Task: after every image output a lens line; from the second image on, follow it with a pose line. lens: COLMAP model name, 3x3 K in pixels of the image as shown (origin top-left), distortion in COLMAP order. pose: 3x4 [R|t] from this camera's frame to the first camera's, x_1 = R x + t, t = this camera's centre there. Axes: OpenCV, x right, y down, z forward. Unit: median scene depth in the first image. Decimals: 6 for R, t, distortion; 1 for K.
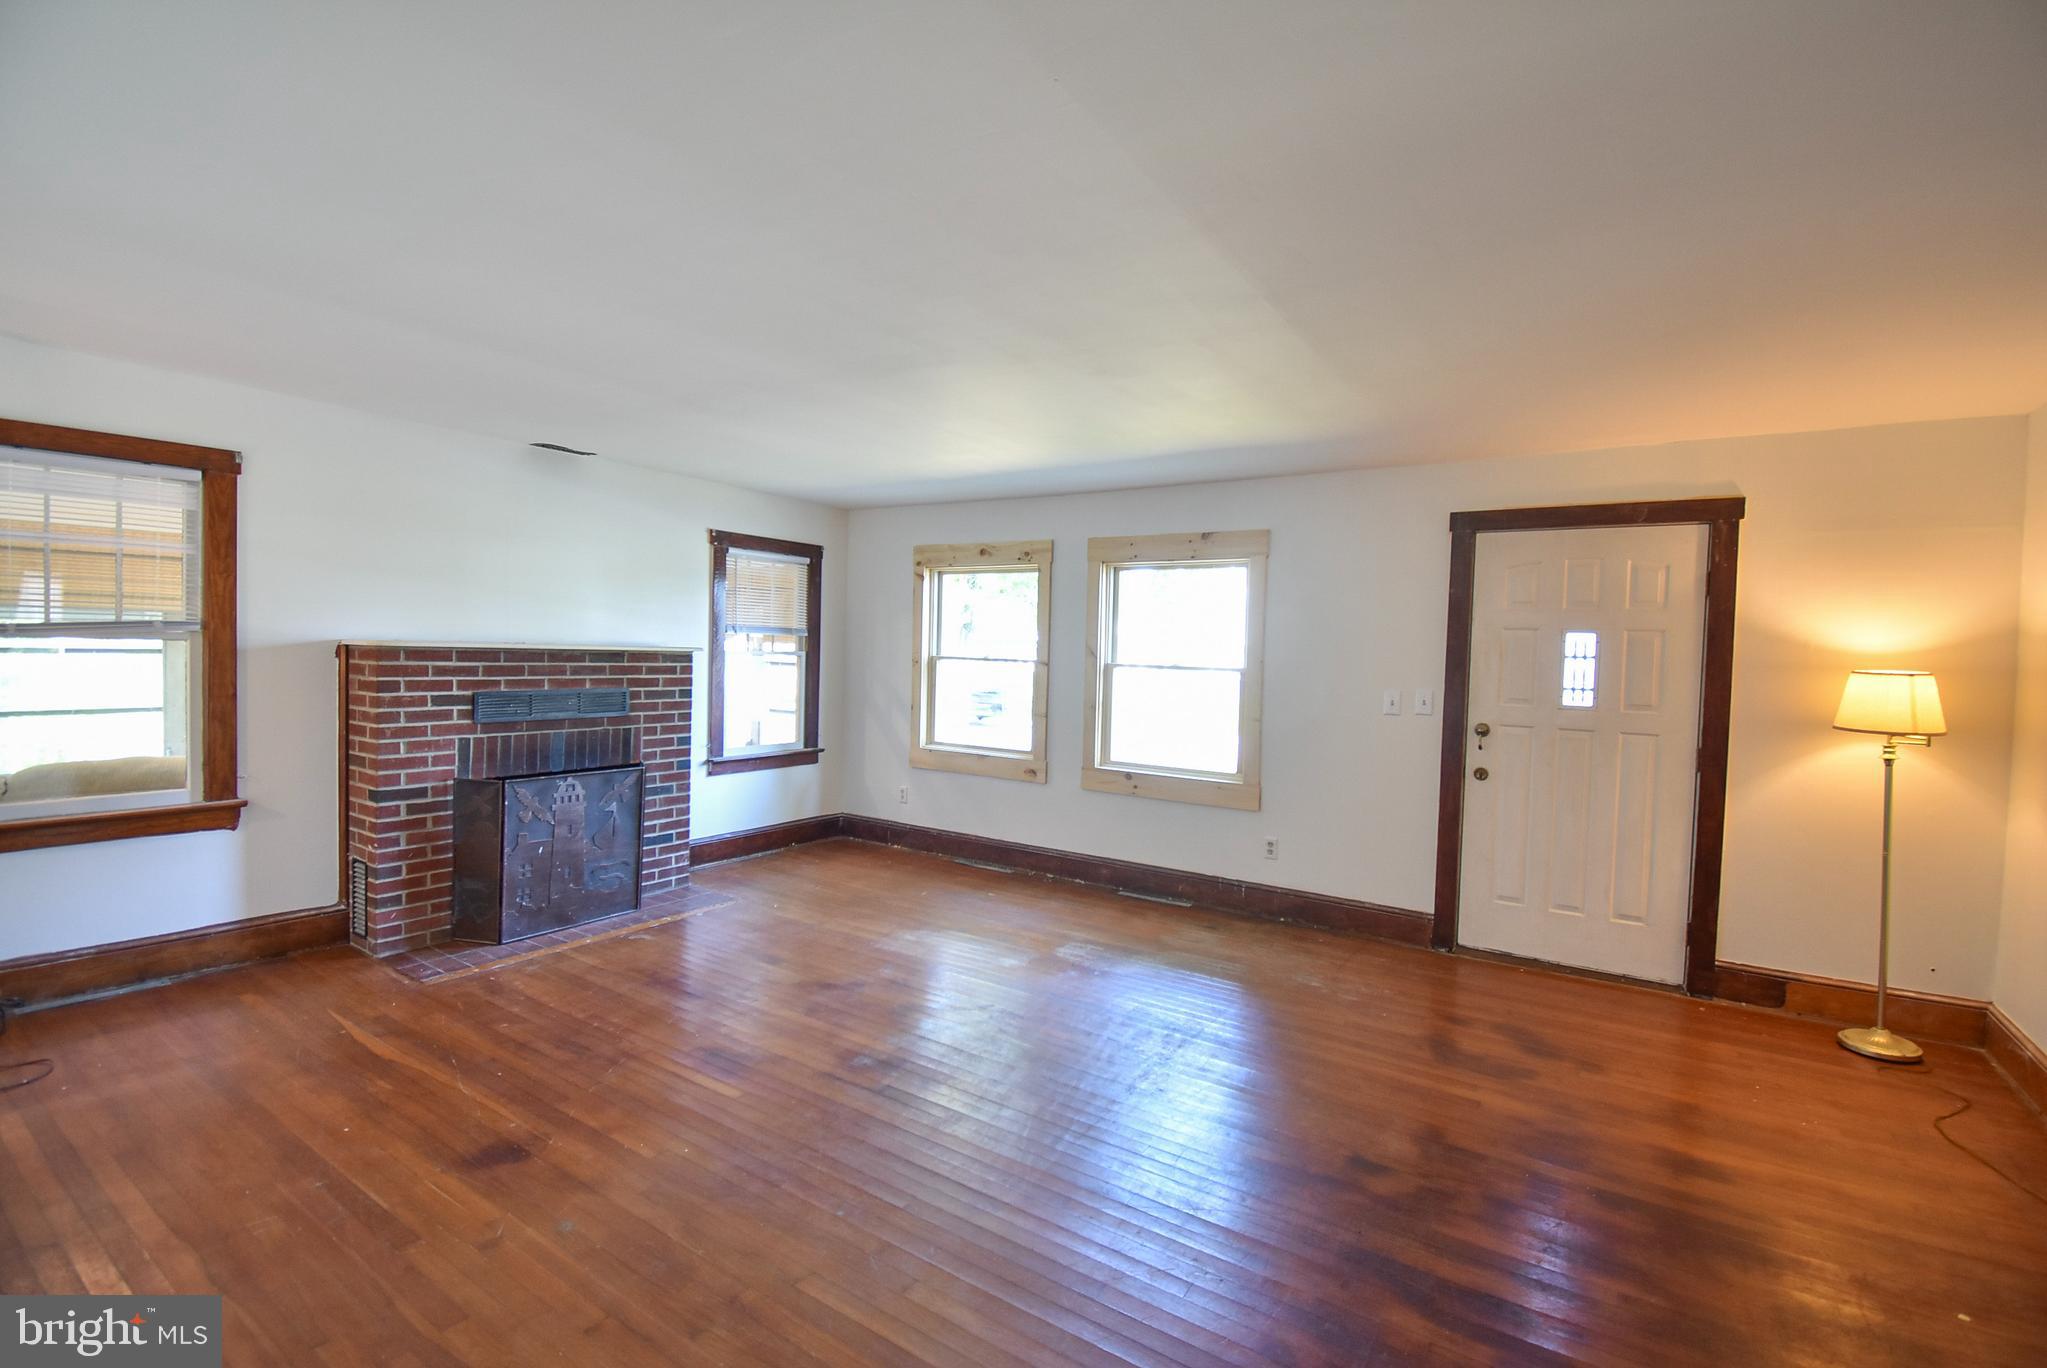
lens RADIAL K [[897.1, 0, 1034.5], [0, 897.1, 671.9], [0, 0, 1]] dist [0.015540, -0.025046]
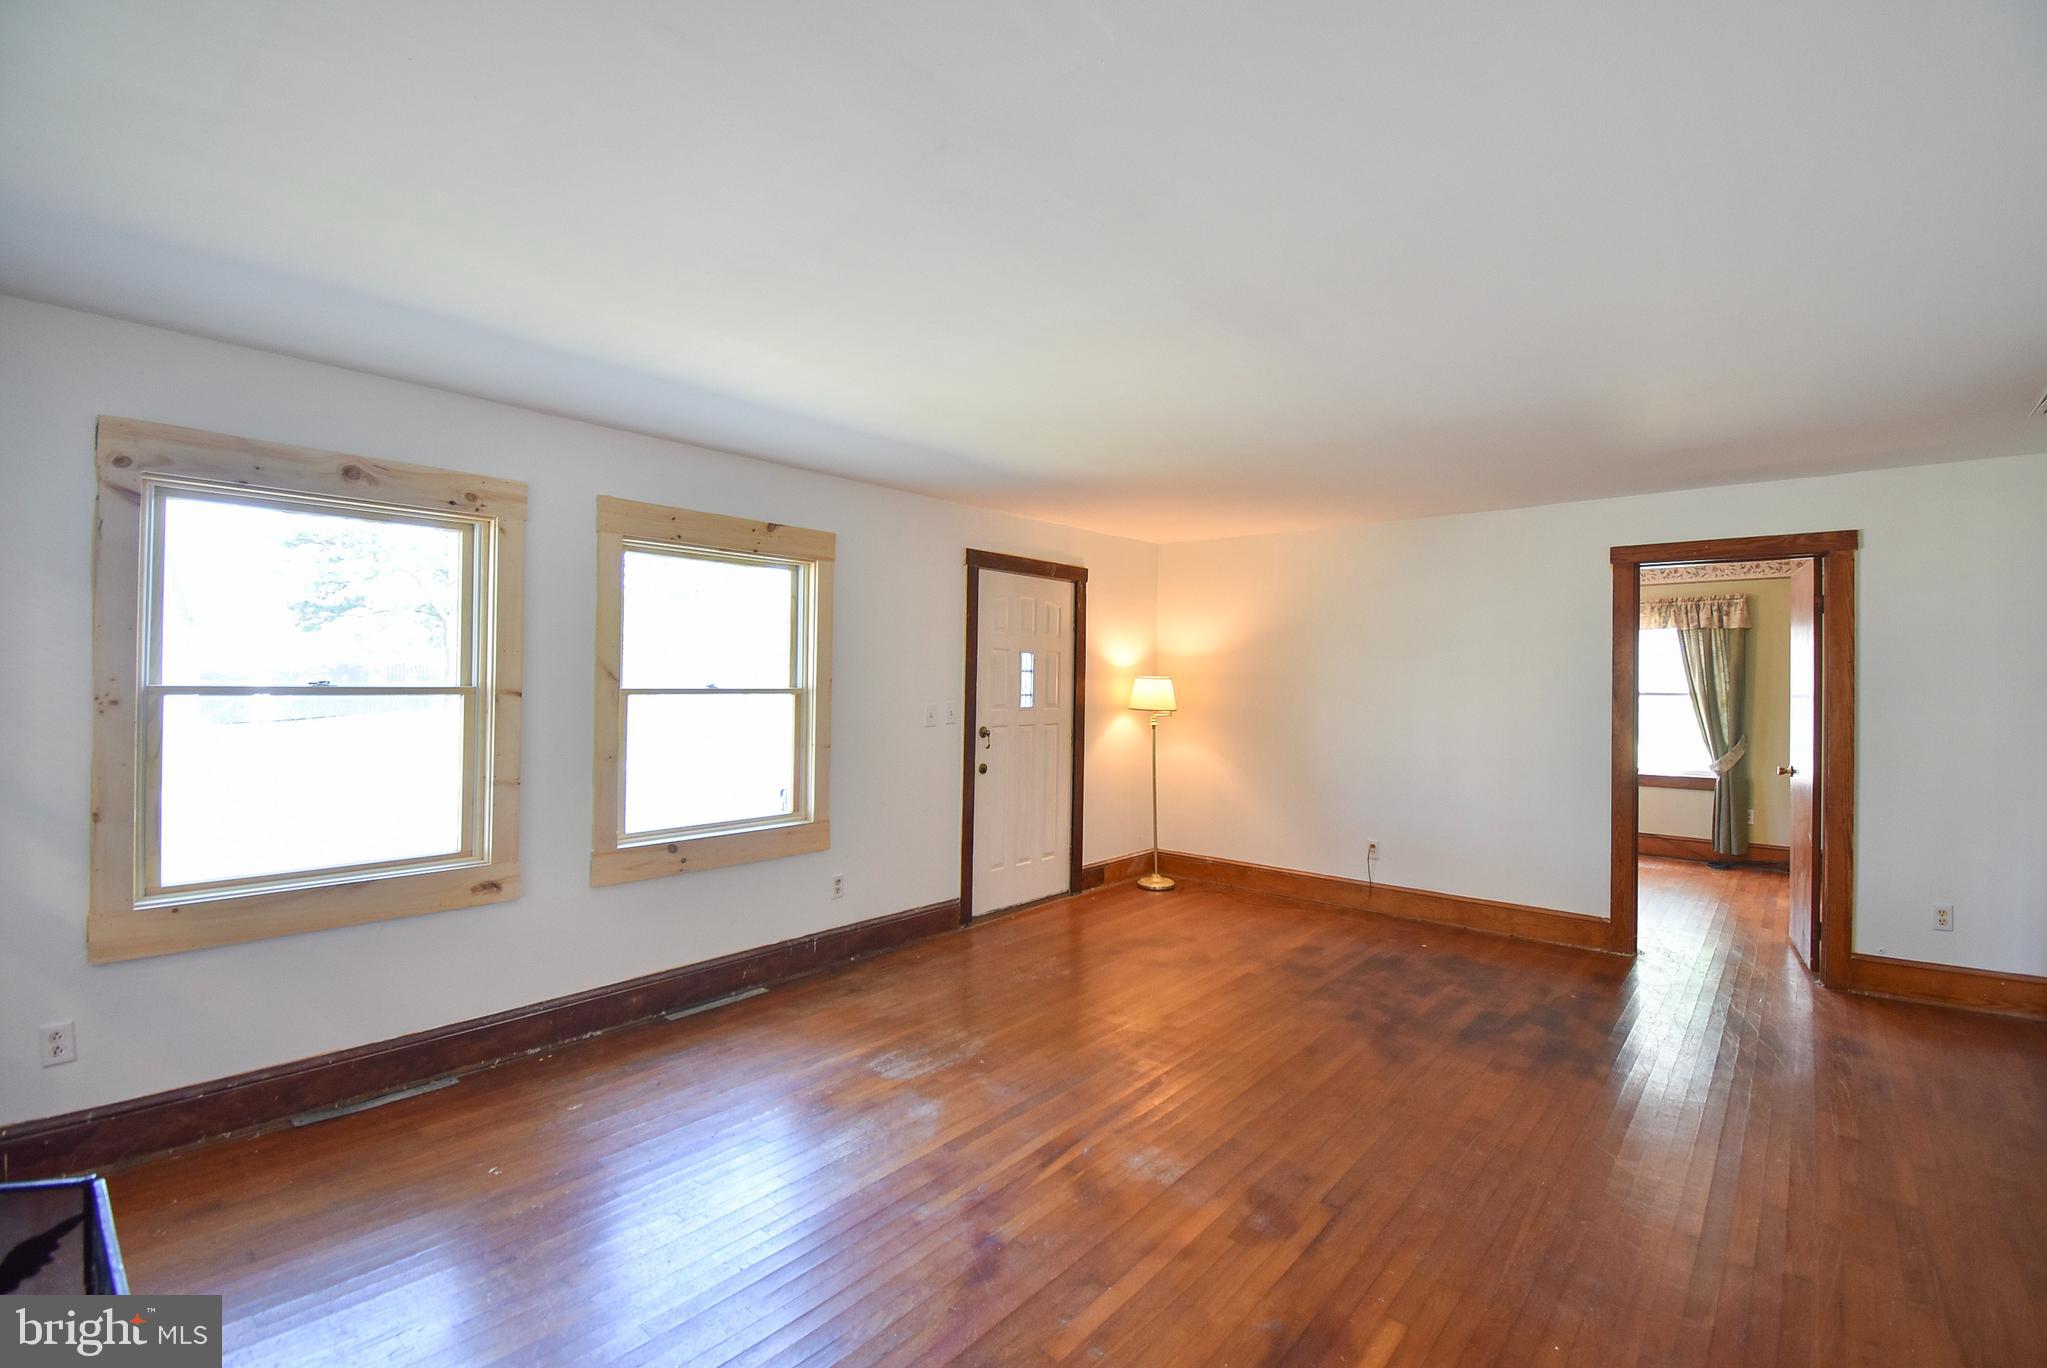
lens RADIAL K [[900.3, 0, 1034.0], [0, 900.3, 673.7], [0, 0, 1]] dist [0.001985, -0.015616]
pose [[0.124712, -0.020910, 0.991973, -0.630709], [0.018229, 0.999657, 0.018781, -0.032490], [-0.992026, 0.015740, 0.125050, 0.715016]]
